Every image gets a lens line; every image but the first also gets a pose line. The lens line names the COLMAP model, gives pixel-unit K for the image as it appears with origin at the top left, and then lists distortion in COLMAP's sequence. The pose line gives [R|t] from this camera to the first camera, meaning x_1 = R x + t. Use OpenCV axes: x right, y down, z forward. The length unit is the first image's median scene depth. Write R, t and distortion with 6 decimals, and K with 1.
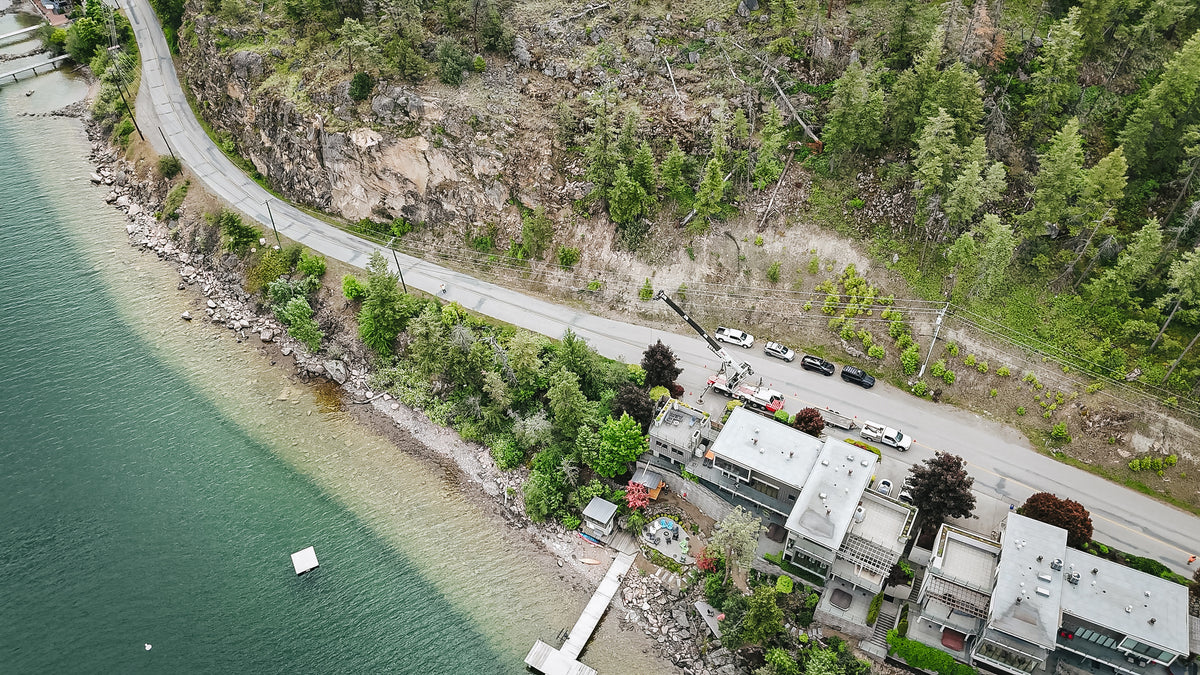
lens RADIAL K [[882.1, 0, 603.6], [0, 882.1, 336.6], [0, 0, 1]] dist [0.091789, -0.092444]
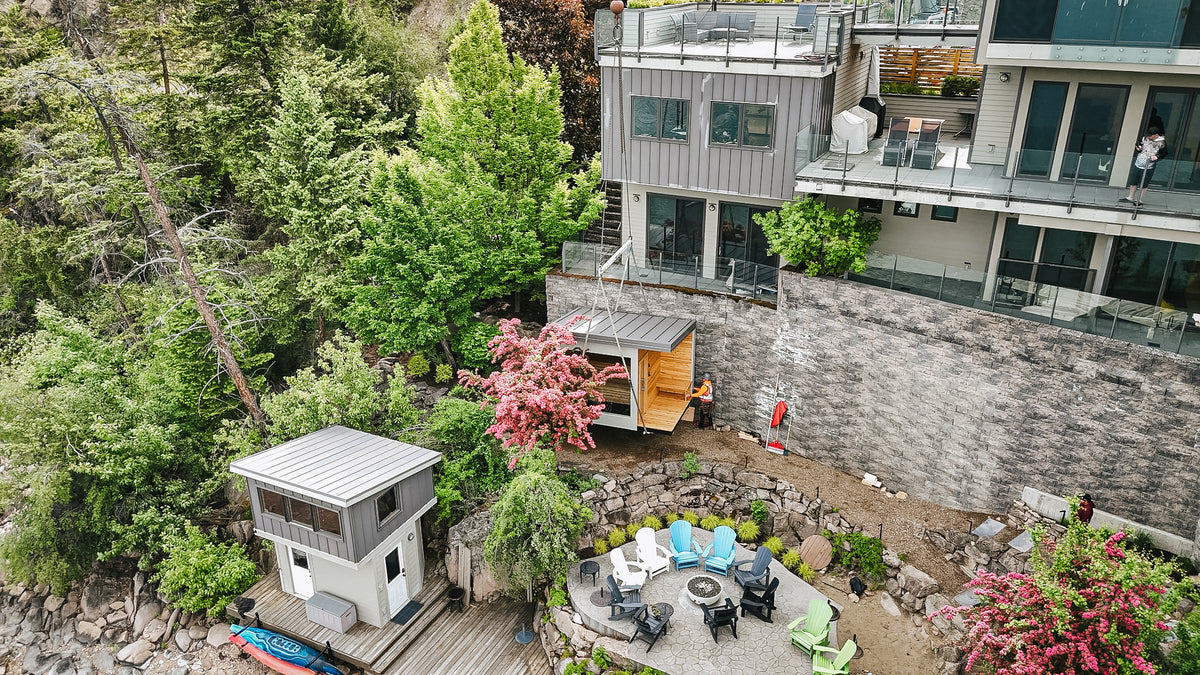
lens RADIAL K [[882.8, 0, 607.0], [0, 882.8, 335.1], [0, 0, 1]] dist [0.116653, -0.292798]
pose [[0.998786, -0.004688, 0.049038, 0.041952], [0.022963, 0.925005, -0.379259, 0.238600], [-0.043583, 0.379925, 0.923990, 0.802163]]
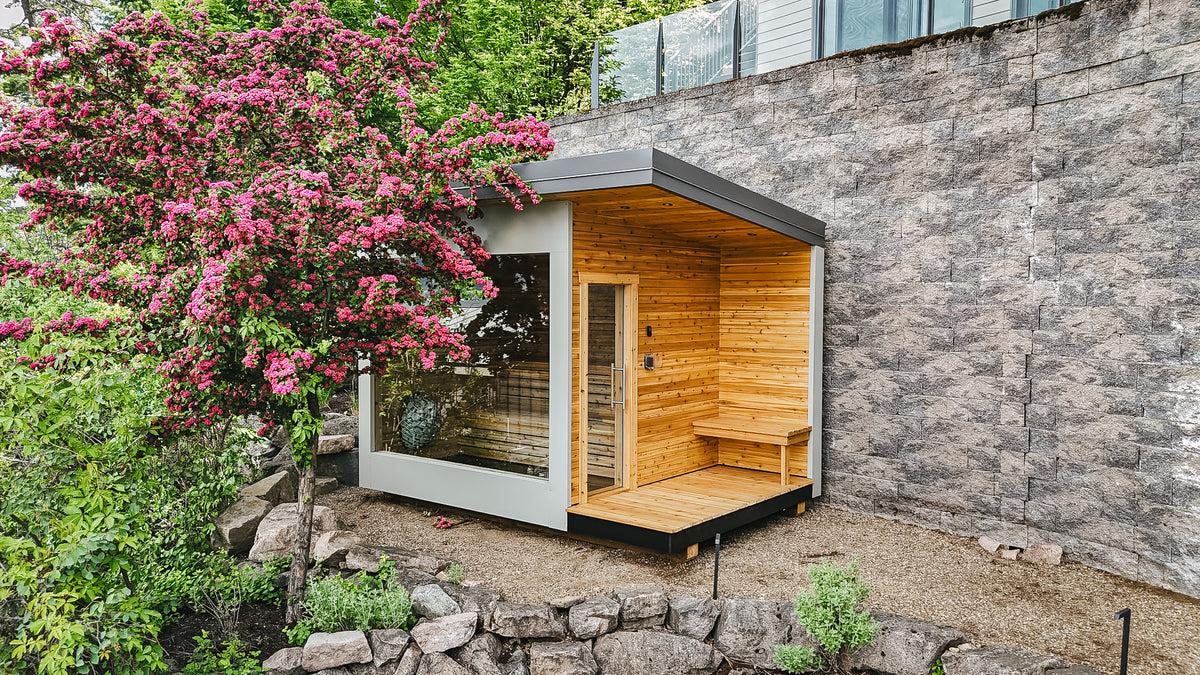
lens RADIAL K [[888.9, 0, 604.2], [0, 888.9, 341.9], [0, 0, 1]] dist [0.063225, -0.066166]
pose [[0.932727, 0.036537, -0.358728, 0.075652], [-0.270375, 0.729095, -0.628743, 0.211197], [0.238574, 0.683436, 0.689926, 0.955550]]
